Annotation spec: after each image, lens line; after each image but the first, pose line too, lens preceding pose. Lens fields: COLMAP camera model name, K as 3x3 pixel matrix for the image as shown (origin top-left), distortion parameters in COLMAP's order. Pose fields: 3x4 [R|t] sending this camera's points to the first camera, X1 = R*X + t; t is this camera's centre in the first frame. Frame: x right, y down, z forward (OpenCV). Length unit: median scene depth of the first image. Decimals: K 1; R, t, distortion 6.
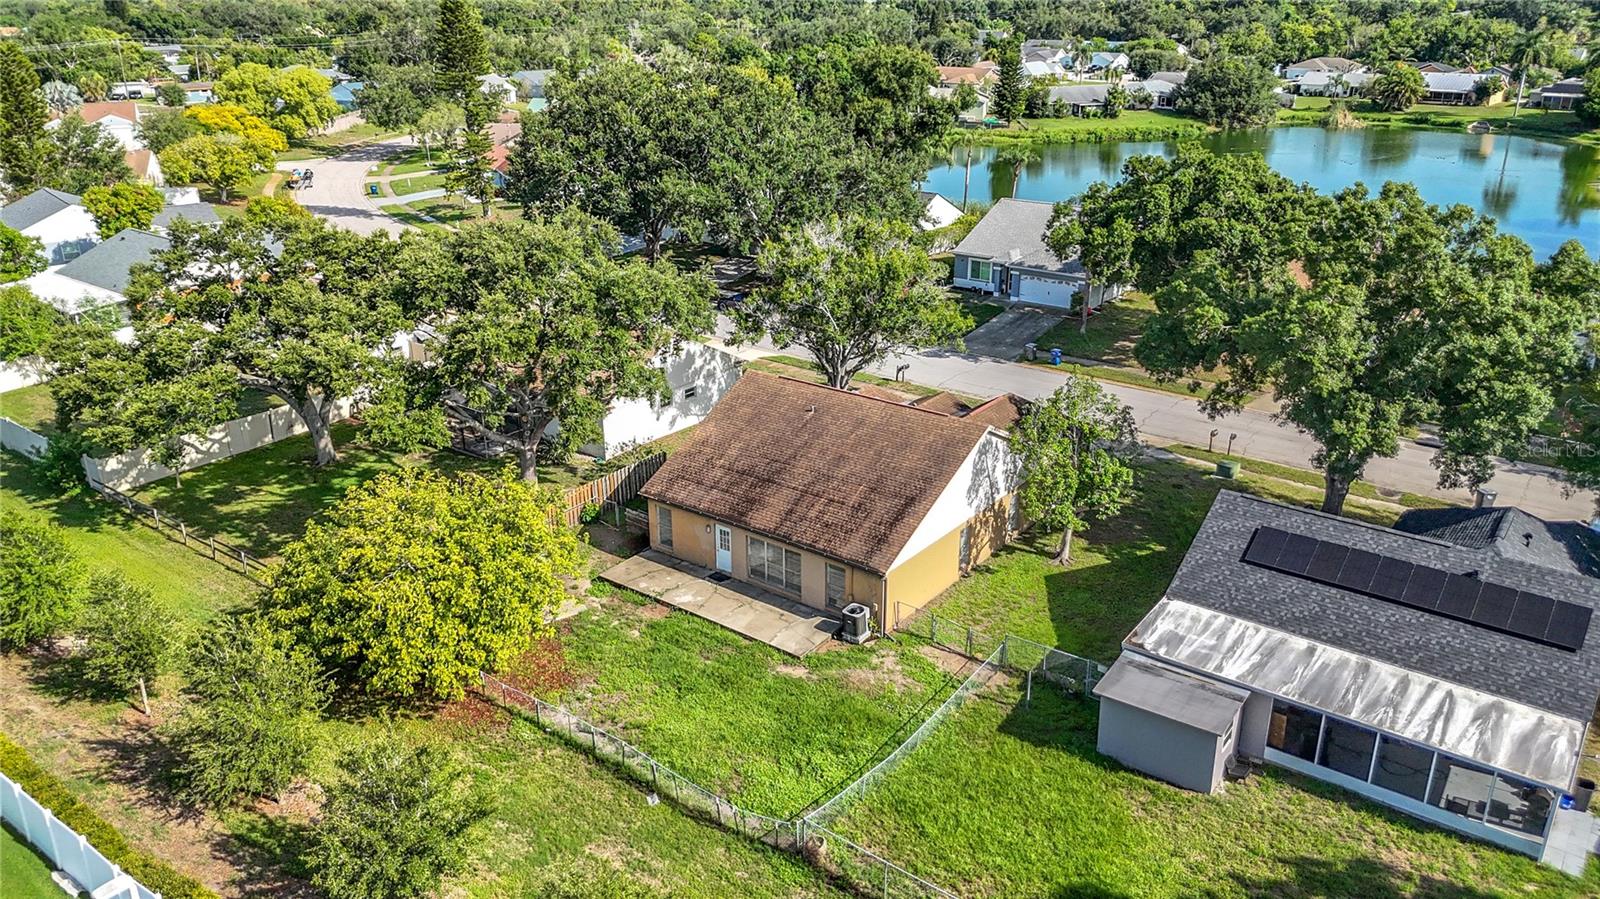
lens RADIAL K [[1187.3, 0, 805.9], [0, 1187.3, 440.7], [0, 0, 1]] dist [0.069980, -0.072402]
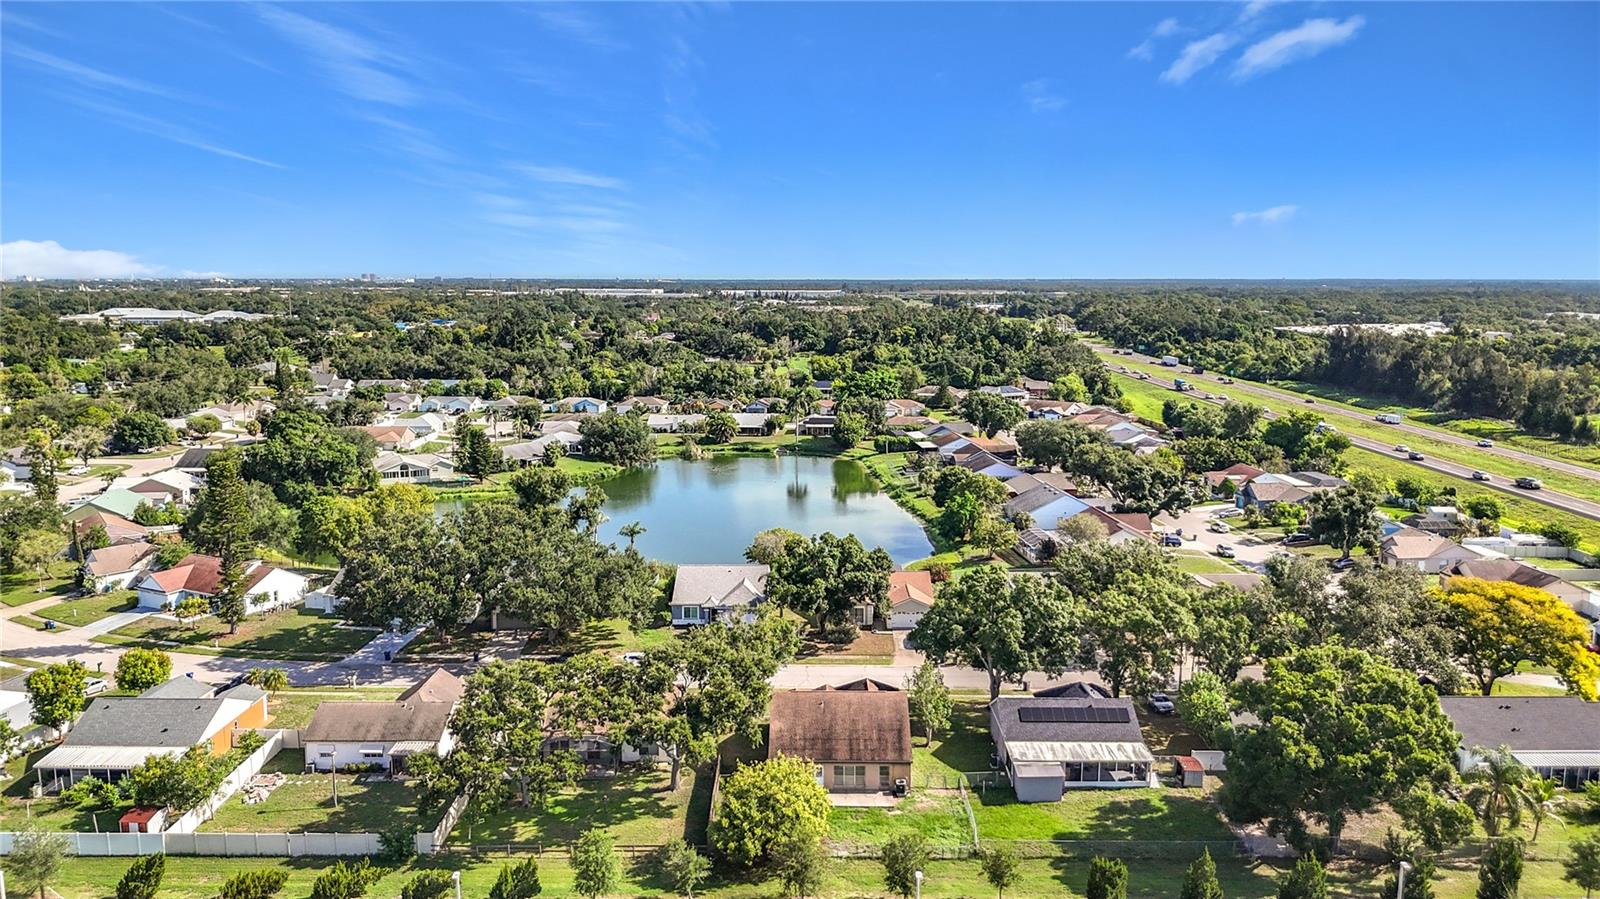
lens RADIAL K [[1217.6, 0, 804.3], [0, 1217.6, 444.1], [0, 0, 1]] dist [0.079401, -0.194813]
pose [[0.797062, -0.083042, 0.598161, -1.082496], [0.213165, 0.965430, -0.150017, -0.128559], [-0.565025, 0.247079, 0.787209, -0.687513]]
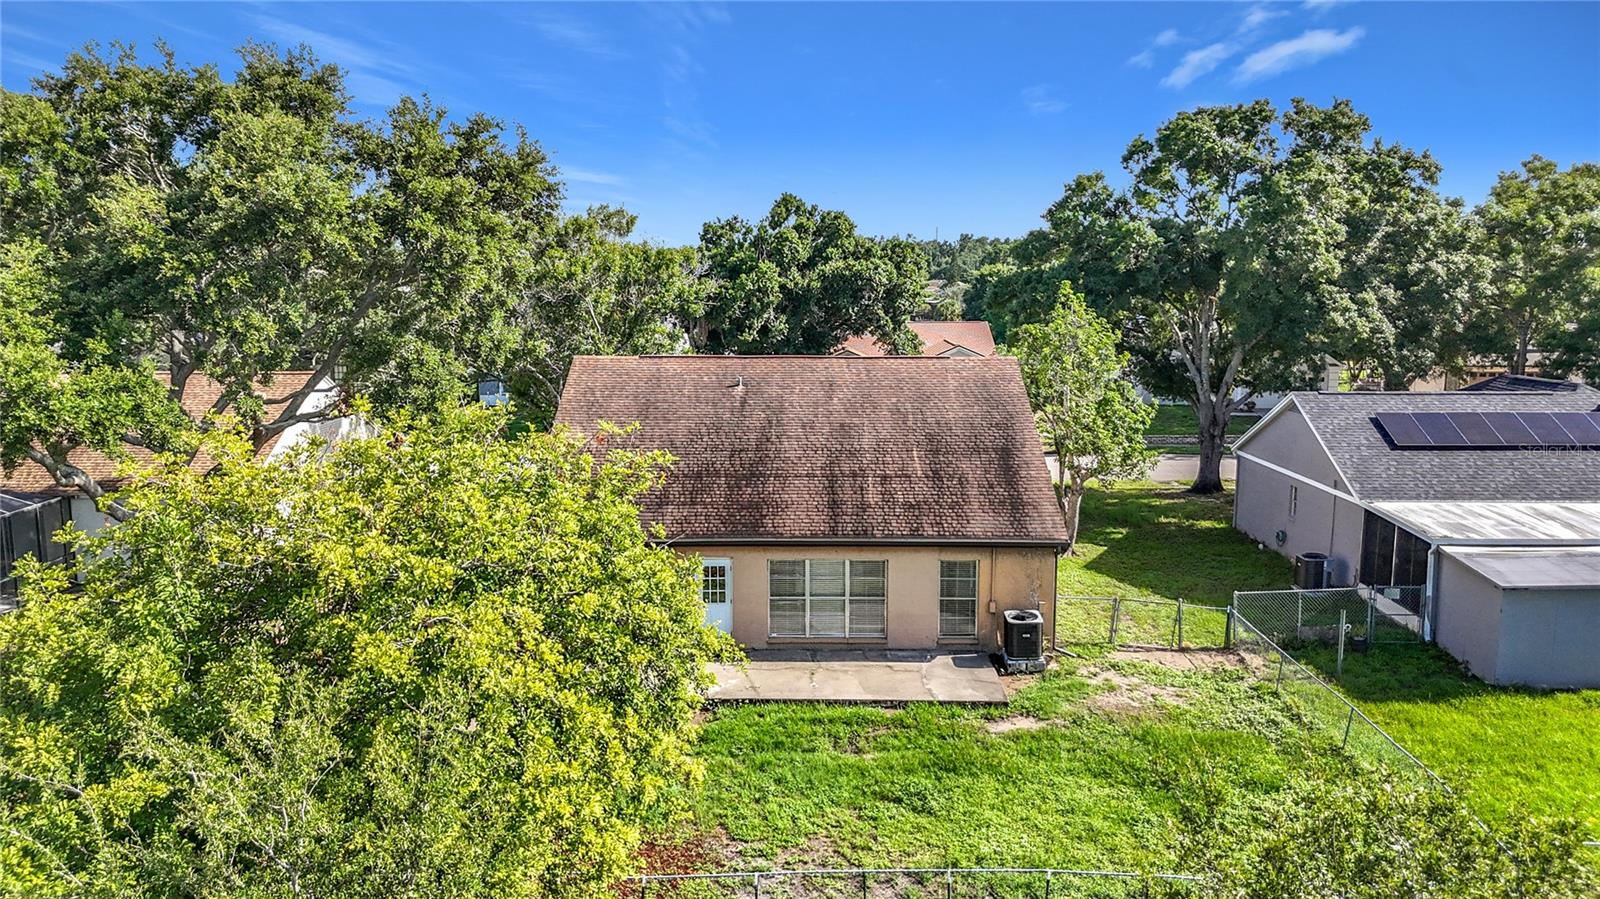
lens RADIAL K [[1194.6, 0, 805.1], [0, 1194.6, 448.7], [0, 0, 1]] dist [0.063530, -0.074971]
pose [[0.791510, -0.087482, 0.604862, -0.299276], [0.214789, 0.966385, -0.141300, 0.089049], [-0.572169, 0.241759, 0.783694, 0.407316]]
